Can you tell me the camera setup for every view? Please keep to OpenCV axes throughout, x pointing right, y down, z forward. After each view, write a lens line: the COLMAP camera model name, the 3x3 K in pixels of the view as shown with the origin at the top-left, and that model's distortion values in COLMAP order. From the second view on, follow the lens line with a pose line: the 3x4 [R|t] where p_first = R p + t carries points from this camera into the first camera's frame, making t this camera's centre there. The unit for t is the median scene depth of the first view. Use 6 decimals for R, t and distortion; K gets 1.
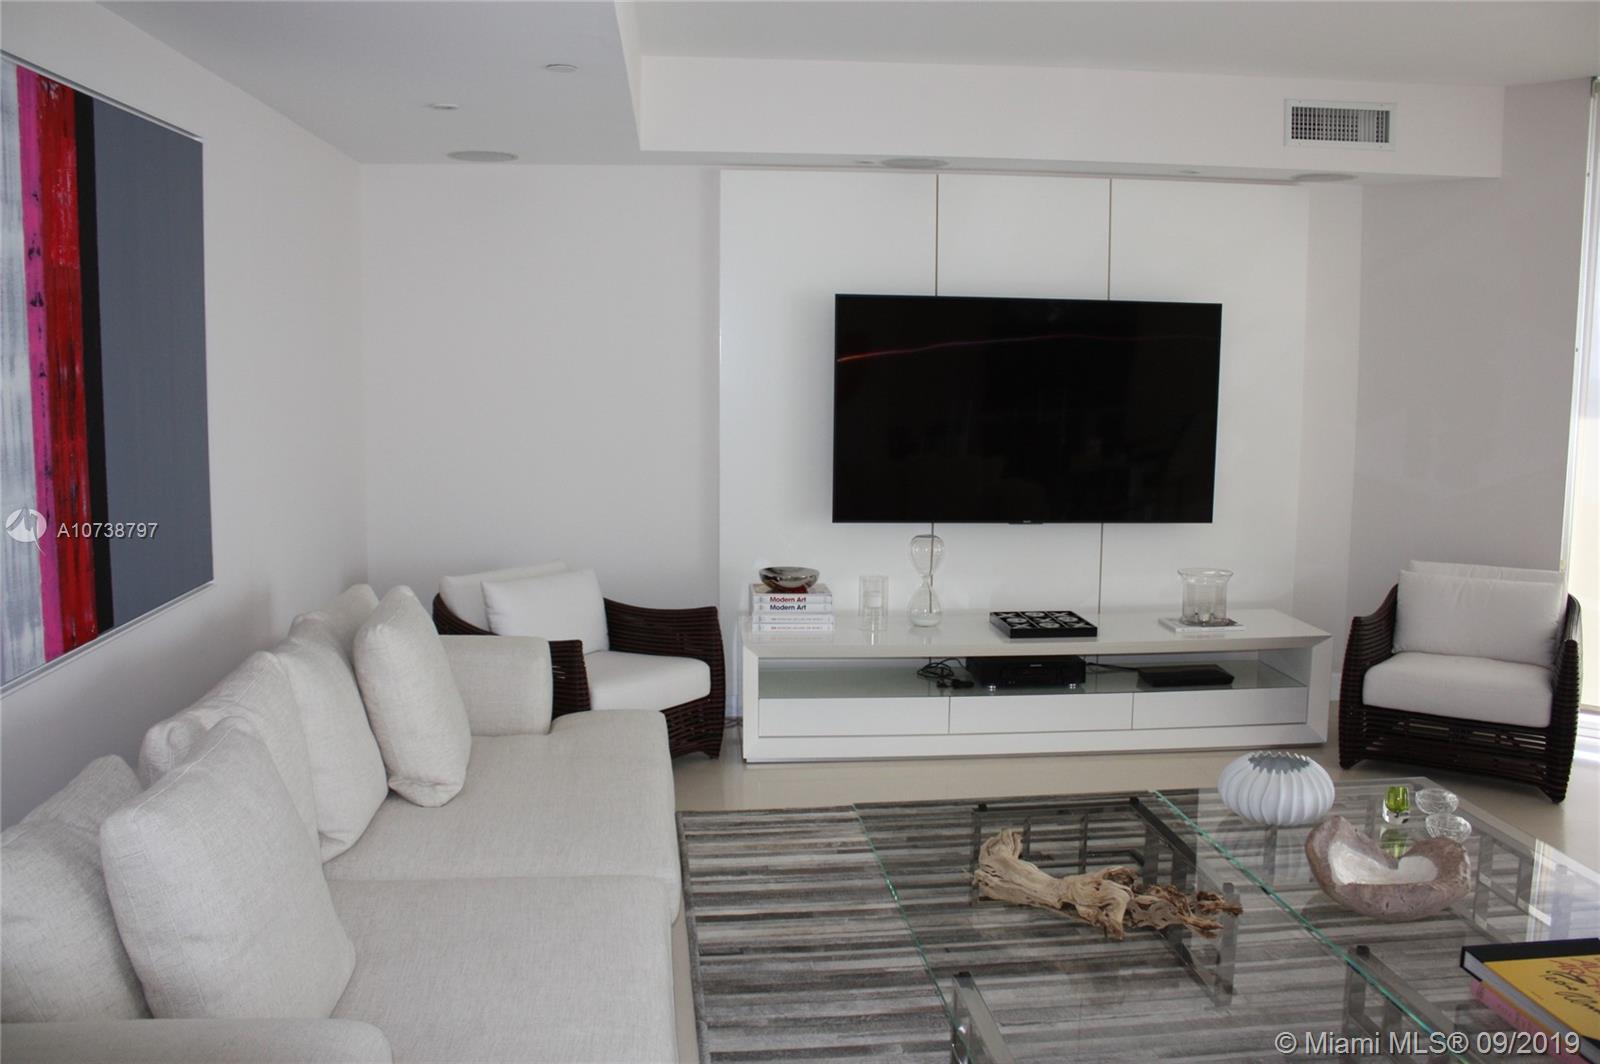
lens RADIAL K [[1338.2, 0, 795.9], [0, 1338.2, 525.3], [0, 0, 1]] dist [-0.167738, 0.145880]
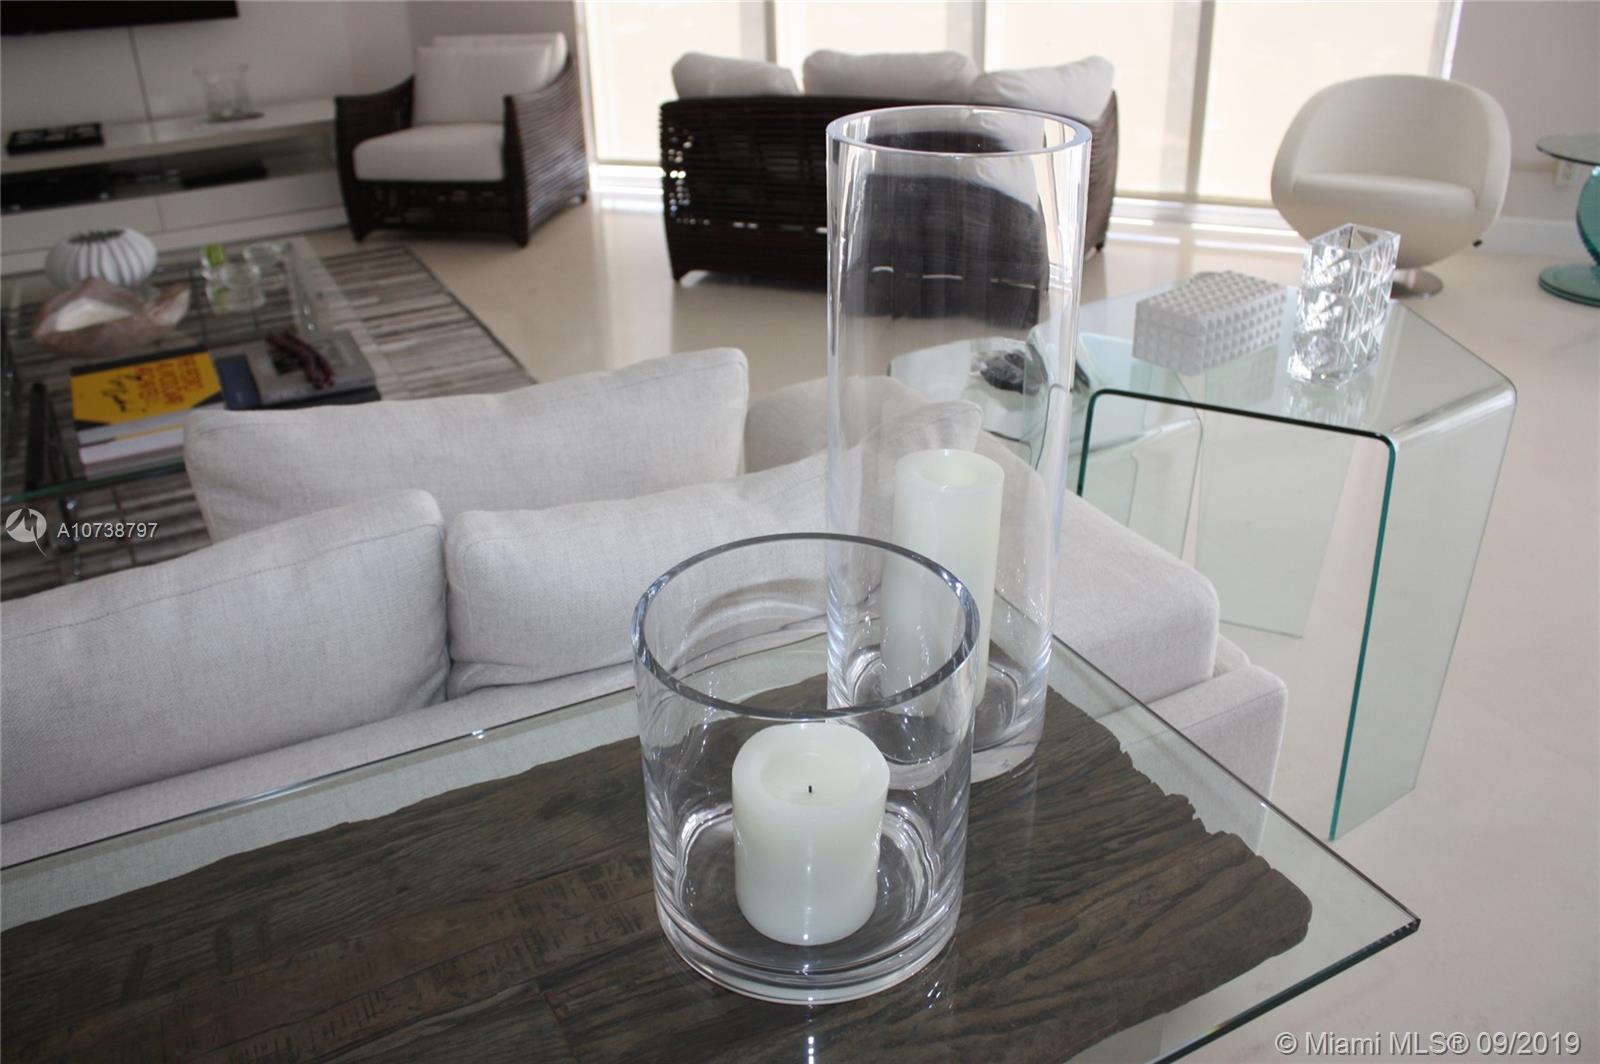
lens RADIAL K [[1338.2, 0, 795.9], [0, 1338.2, 525.3], [0, 0, 1]] dist [-0.167738, 0.145880]
pose [[0.932027, -0.186546, 0.310688, 0.418354], [0.069856, 0.933735, 0.351082, 0.056849], [-0.355593, -0.305514, 0.883298, -0.170440]]
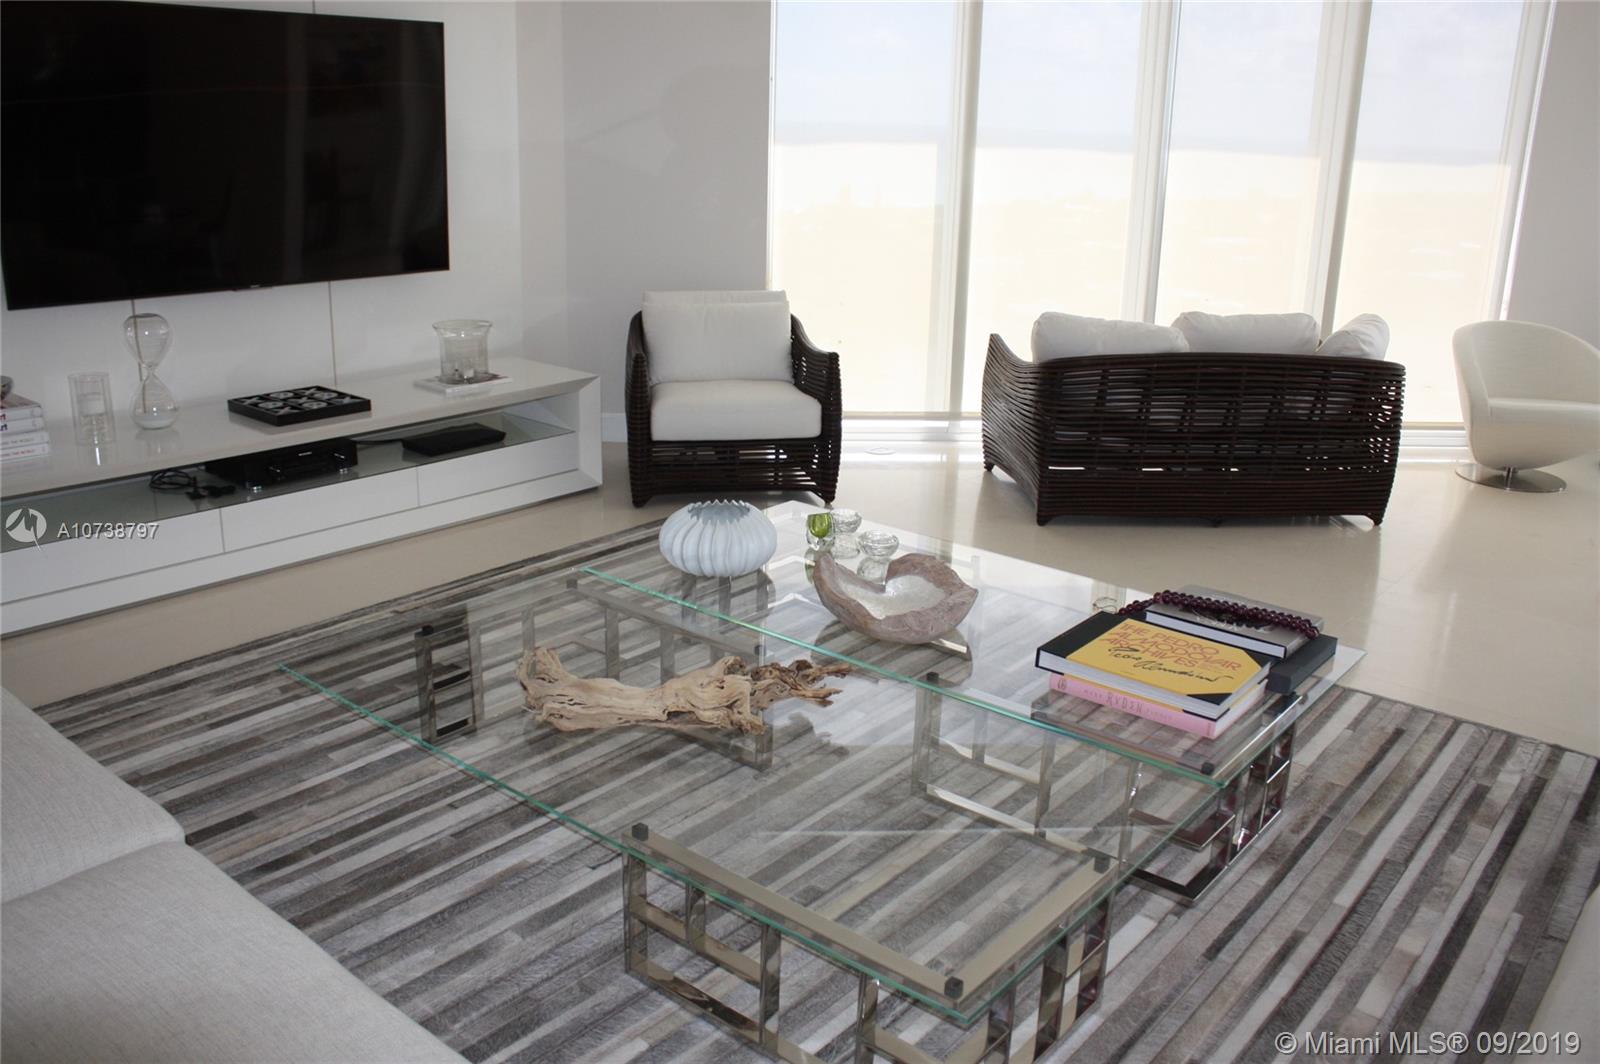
lens RADIAL K [[1338.2, 0, 795.9], [0, 1338.2, 525.3], [0, 0, 1]] dist [-0.167738, 0.145880]
pose [[0.721059, -0.193654, 0.665262, -0.187839], [0.065819, 0.974950, 0.212462, -0.009299], [-0.689741, -0.109411, 0.715742, 0.205109]]
